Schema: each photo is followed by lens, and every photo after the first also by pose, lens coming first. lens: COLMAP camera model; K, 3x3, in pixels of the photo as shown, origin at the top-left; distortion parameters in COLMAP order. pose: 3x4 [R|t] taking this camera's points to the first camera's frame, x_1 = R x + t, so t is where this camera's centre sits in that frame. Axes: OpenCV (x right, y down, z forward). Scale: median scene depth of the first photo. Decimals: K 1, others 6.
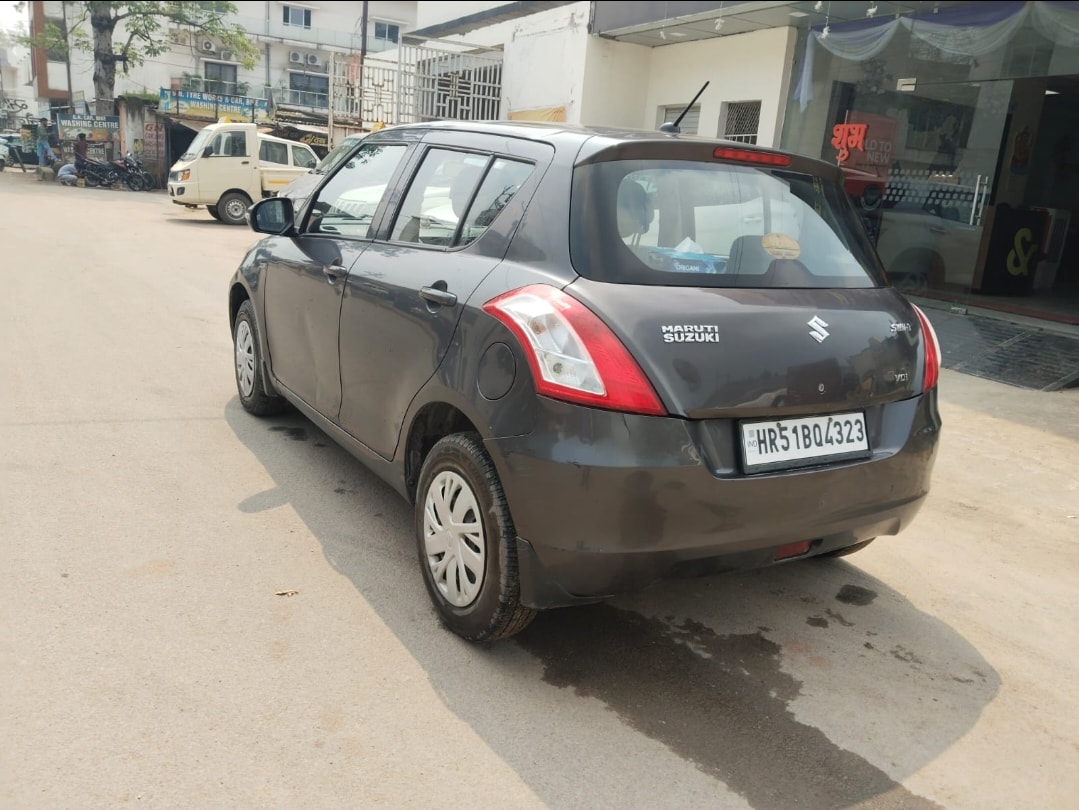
lens RADIAL K [[848.9, 0, 565.1], [0, 848.9, 403.6], [0, 0, 1]] dist [0.055461, -0.110747]
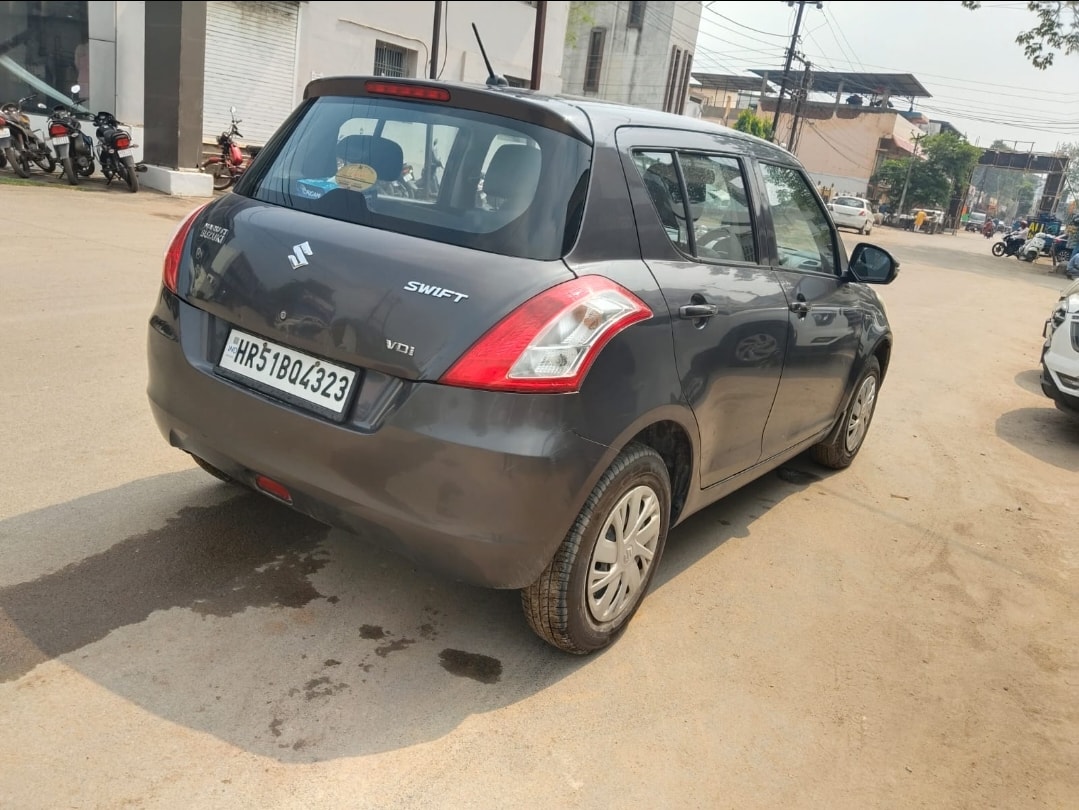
lens RADIAL K [[852.3, 0, 526.3], [0, 852.3, 396.7], [0, 0, 1]] dist [0.027868, -0.046310]
pose [[0.400019, 0.221590, -0.889316, 1.196612], [-0.328157, 0.940630, 0.086769, -0.097803], [0.855744, 0.257126, 0.448986, 0.783248]]
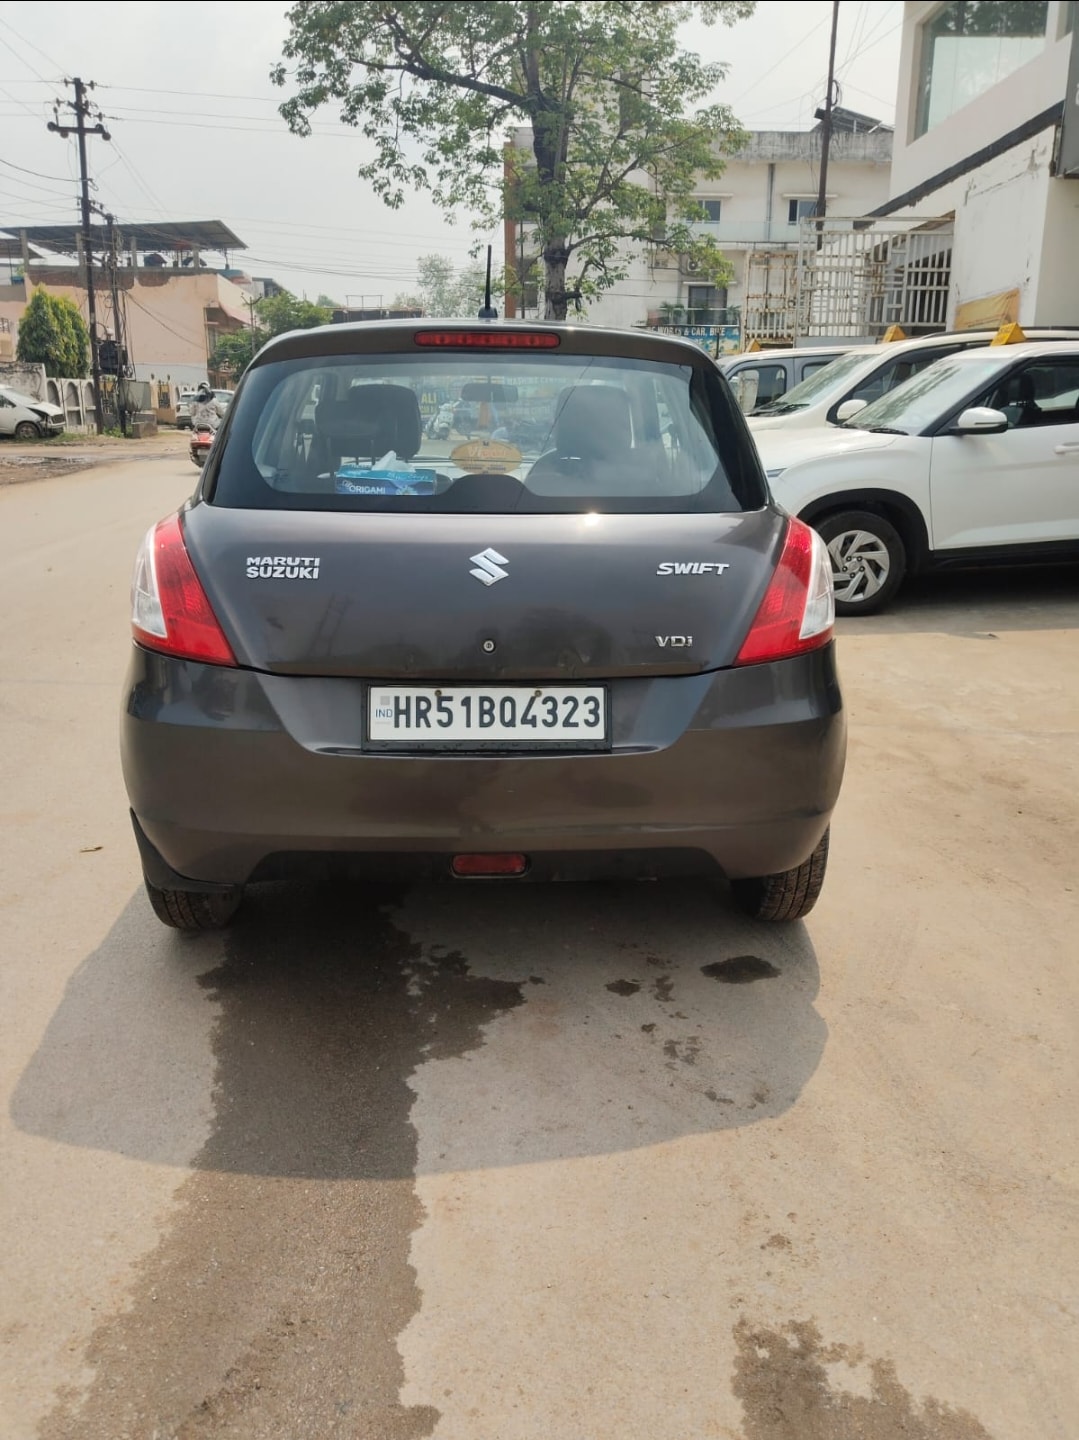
lens RADIAL K [[1132.9, 0, 539.5], [0, 1132.9, 720.0], [0, 0, 1]] dist [0.055461, -0.110747]
pose [[0.866280, 0.059902, -0.495954, 0.782836], [-0.060496, 0.998058, 0.014877, 0.027070], [0.495882, 0.017116, 0.868221, 0.161743]]
